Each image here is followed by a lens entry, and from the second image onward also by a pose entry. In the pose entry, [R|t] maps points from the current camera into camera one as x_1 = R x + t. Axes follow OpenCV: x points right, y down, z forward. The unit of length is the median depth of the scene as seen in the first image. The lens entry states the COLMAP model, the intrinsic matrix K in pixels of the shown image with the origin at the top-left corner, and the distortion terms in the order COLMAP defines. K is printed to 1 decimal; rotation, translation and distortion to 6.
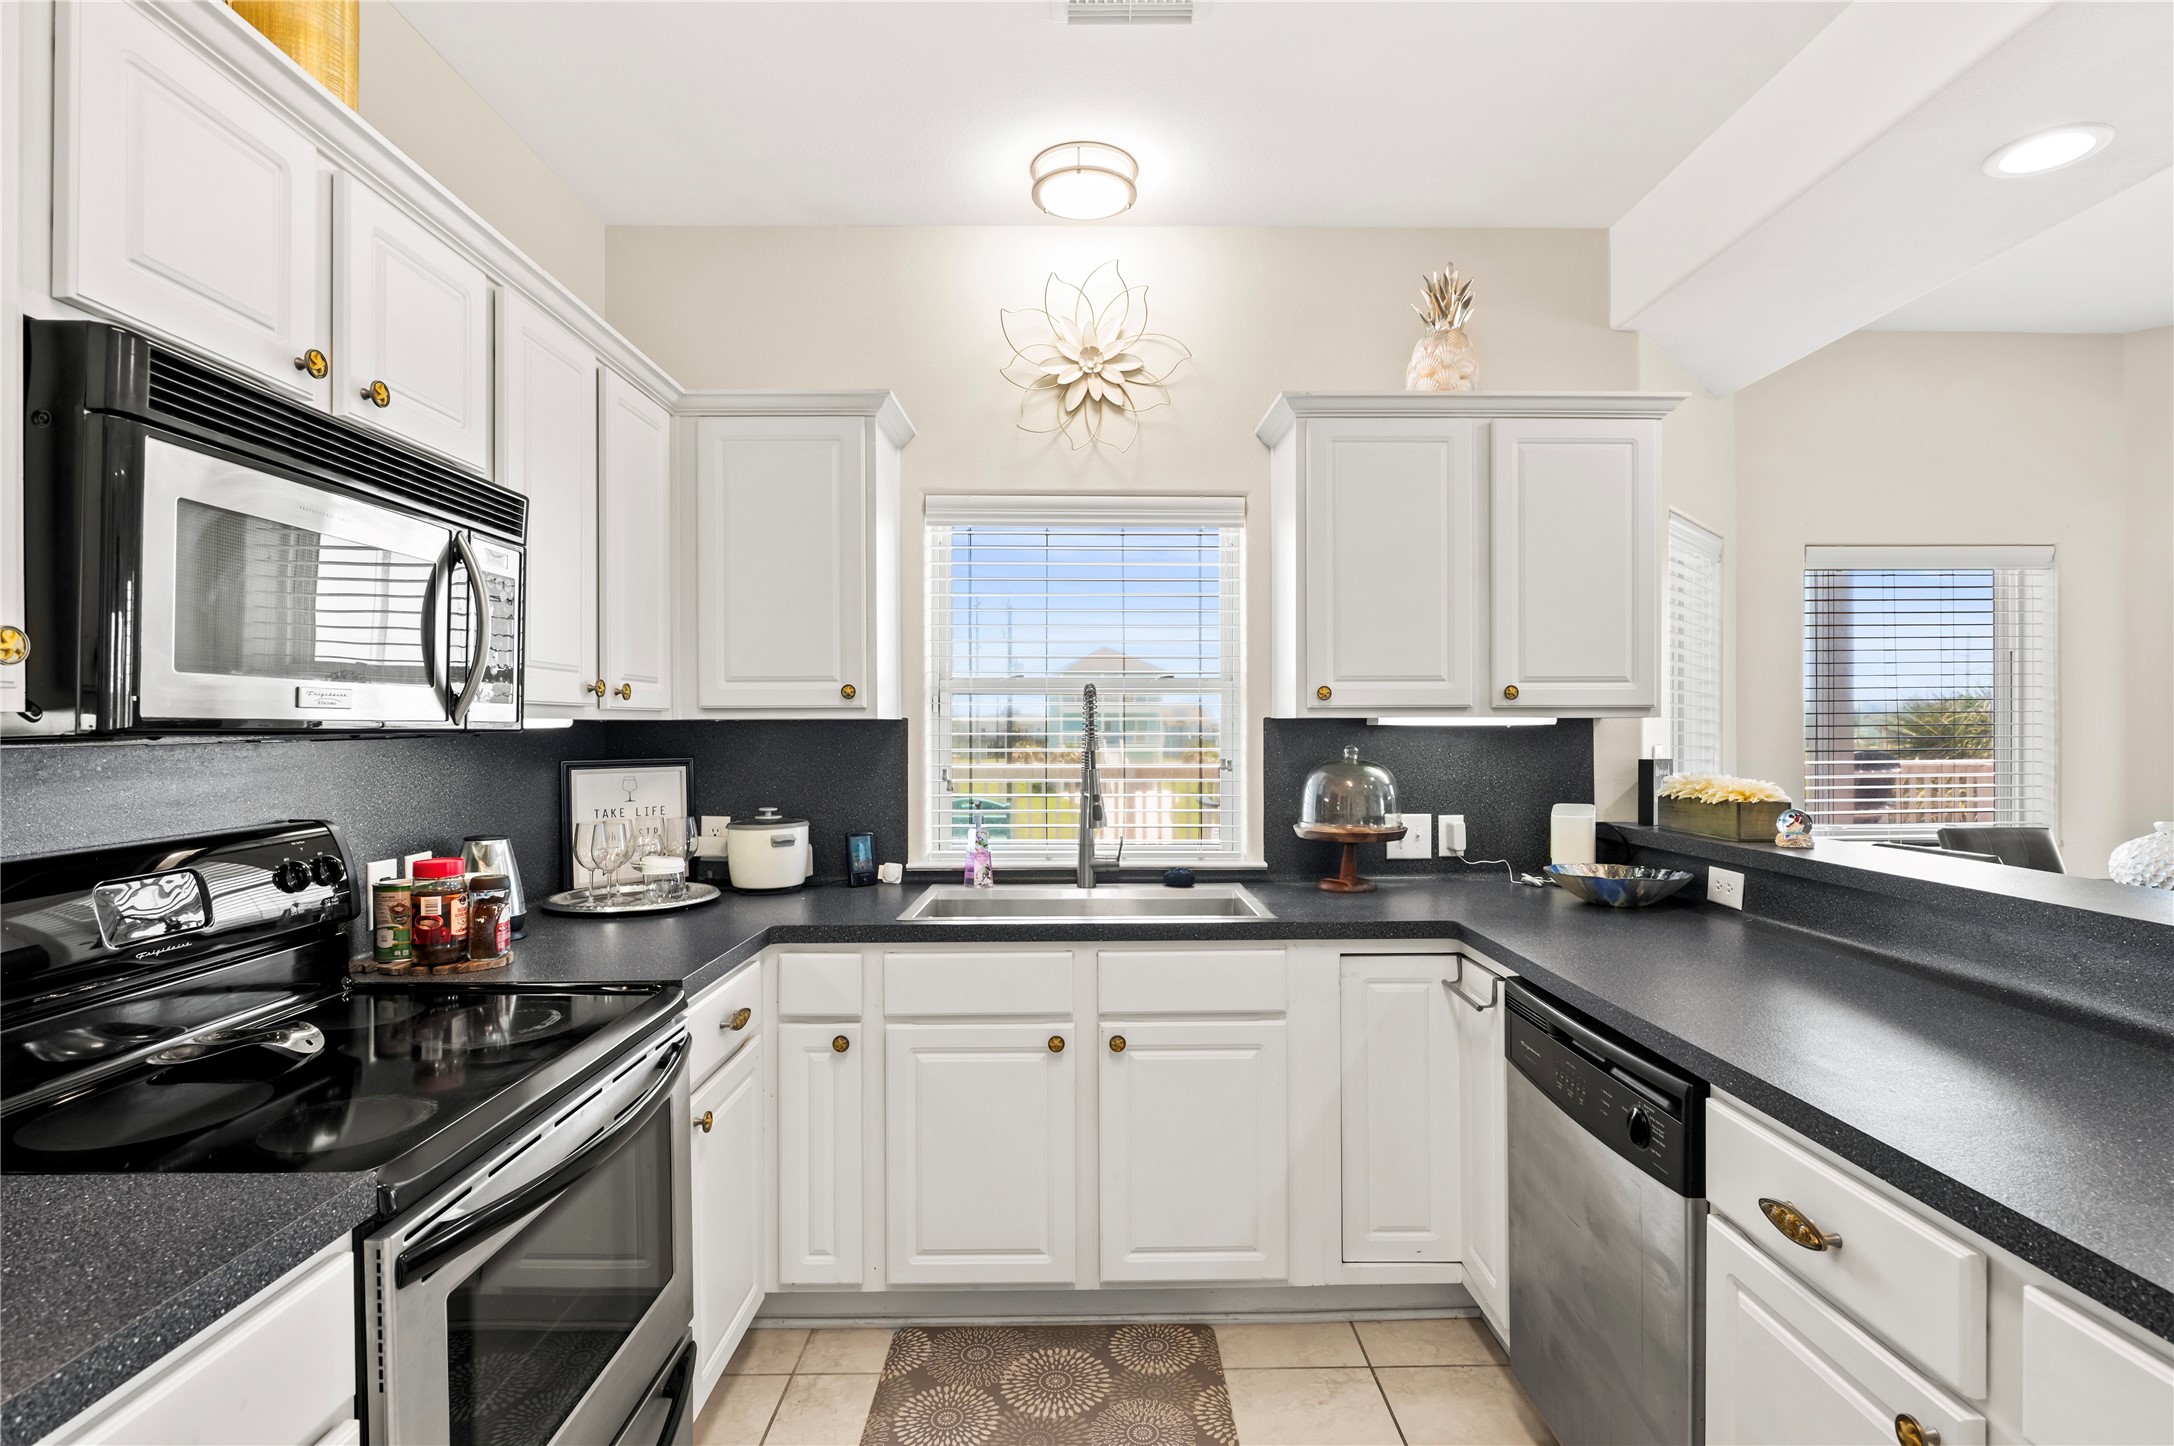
lens RADIAL K [[1047.1, 0, 1099.6], [0, 1047.1, 726.8], [0, 0, 1]] dist [-0.004573, -0.000982]
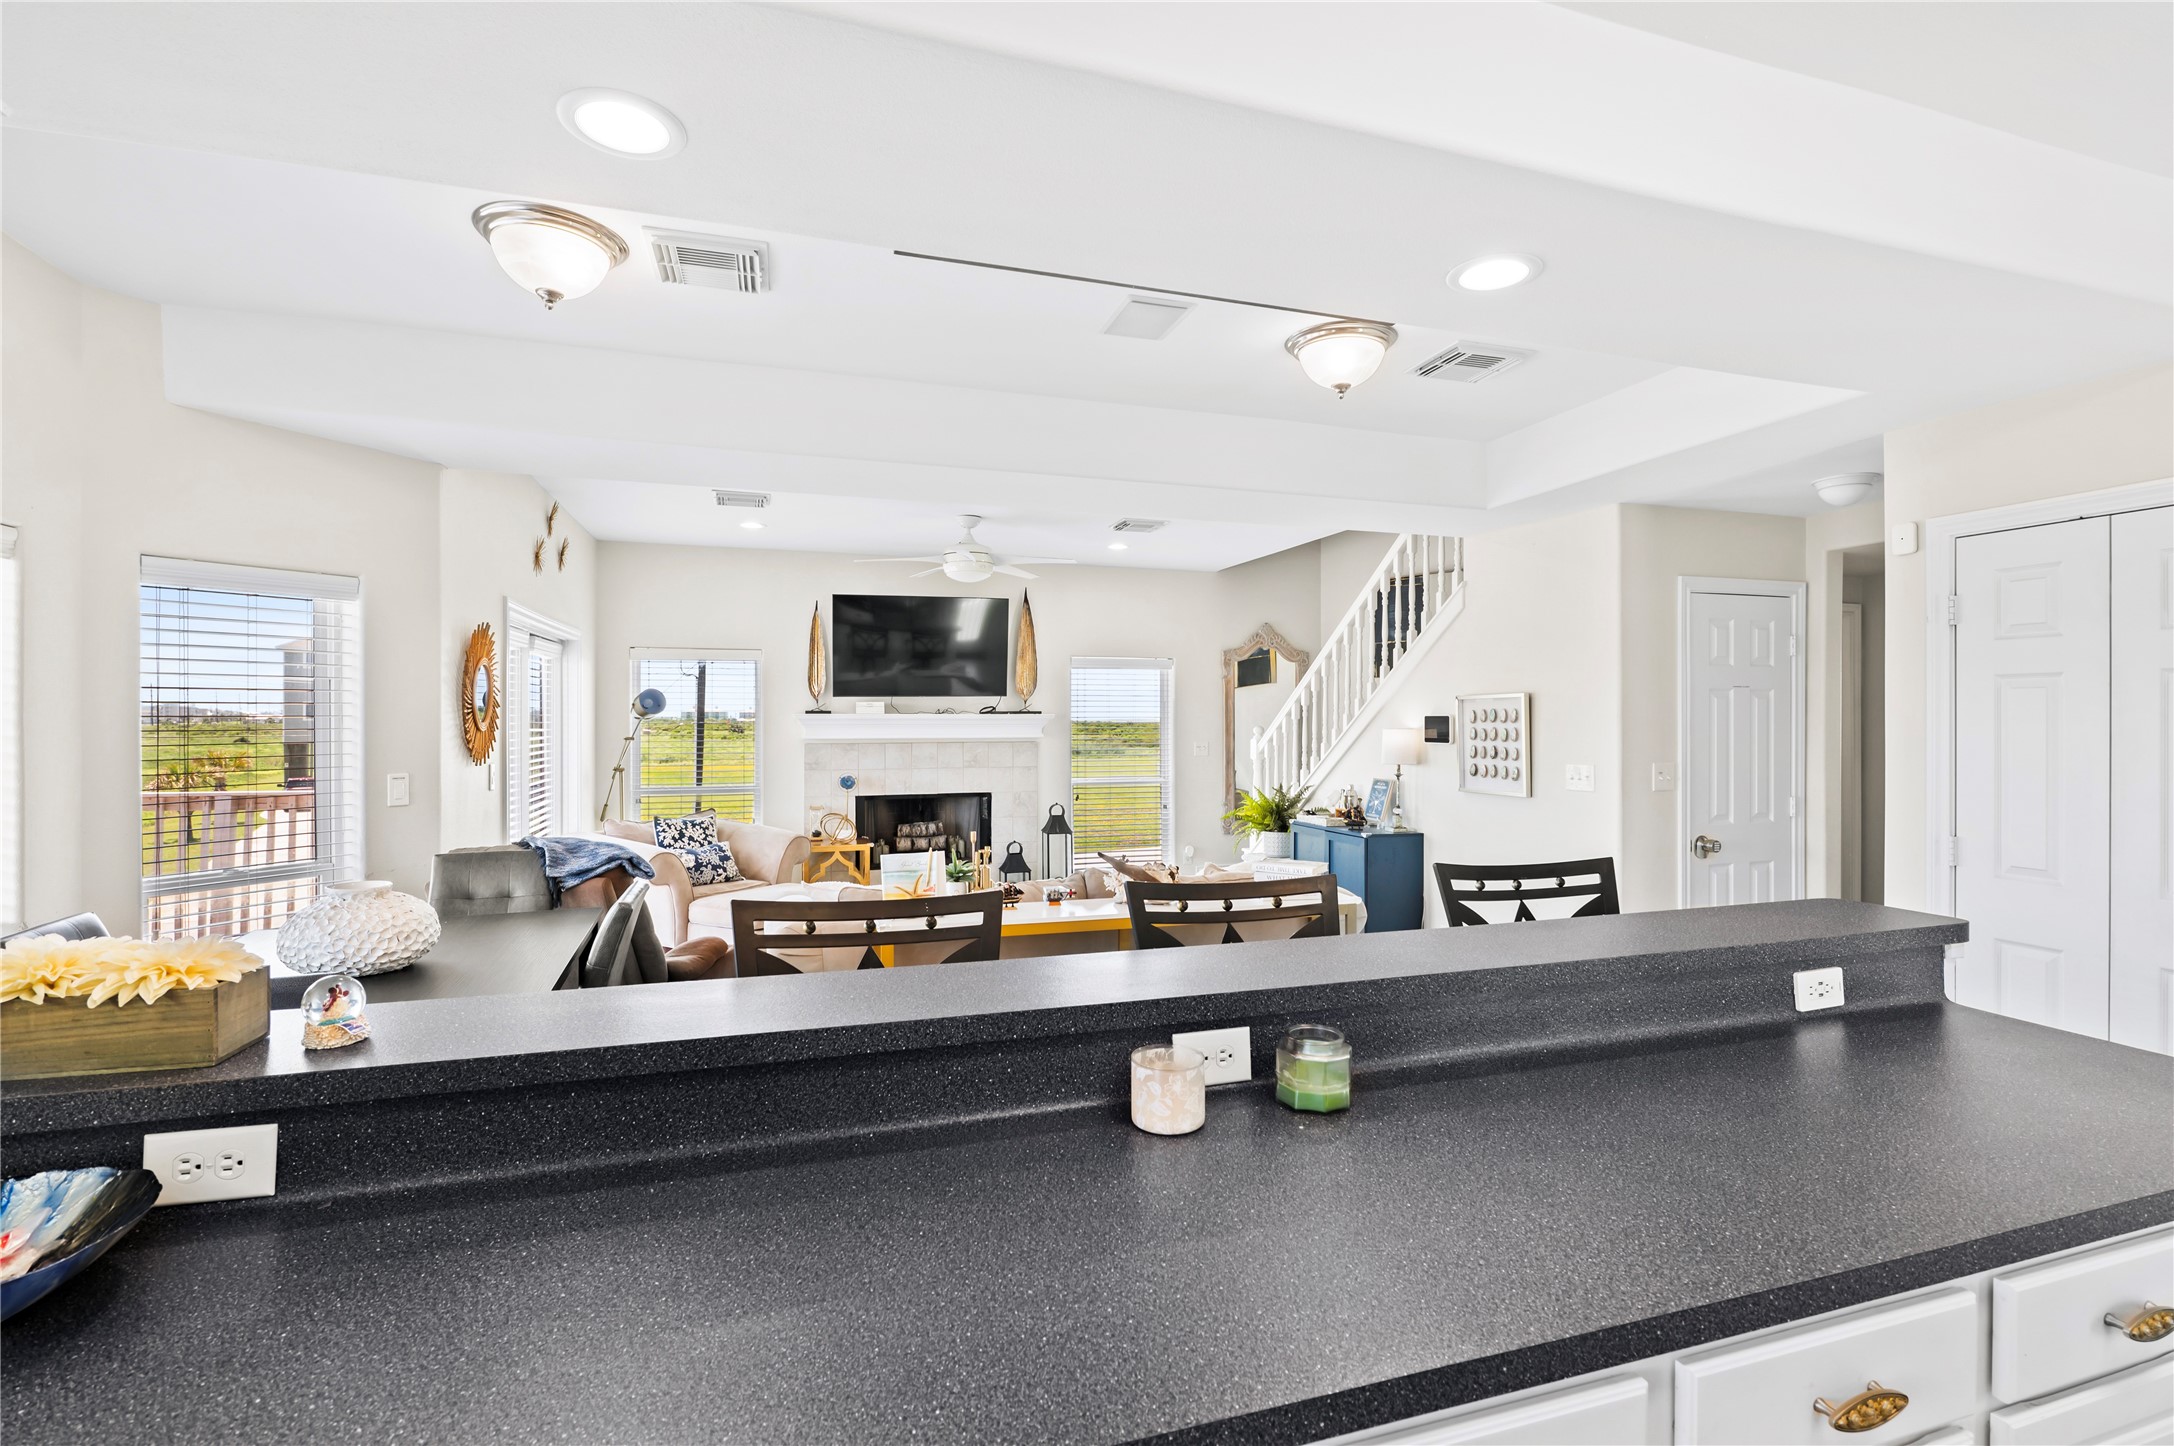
lens RADIAL K [[1004.1, 0, 1093.6], [0, 1004.1, 719.8], [0, 0, 1]] dist [-0.008330, -0.000604]
pose [[-0.297644, 0.000610, 0.954677, 0.022619], [-0.001956, 0.999997, -0.001249, -0.053641], [-0.954675, -0.002239, -0.297642, 0.690318]]
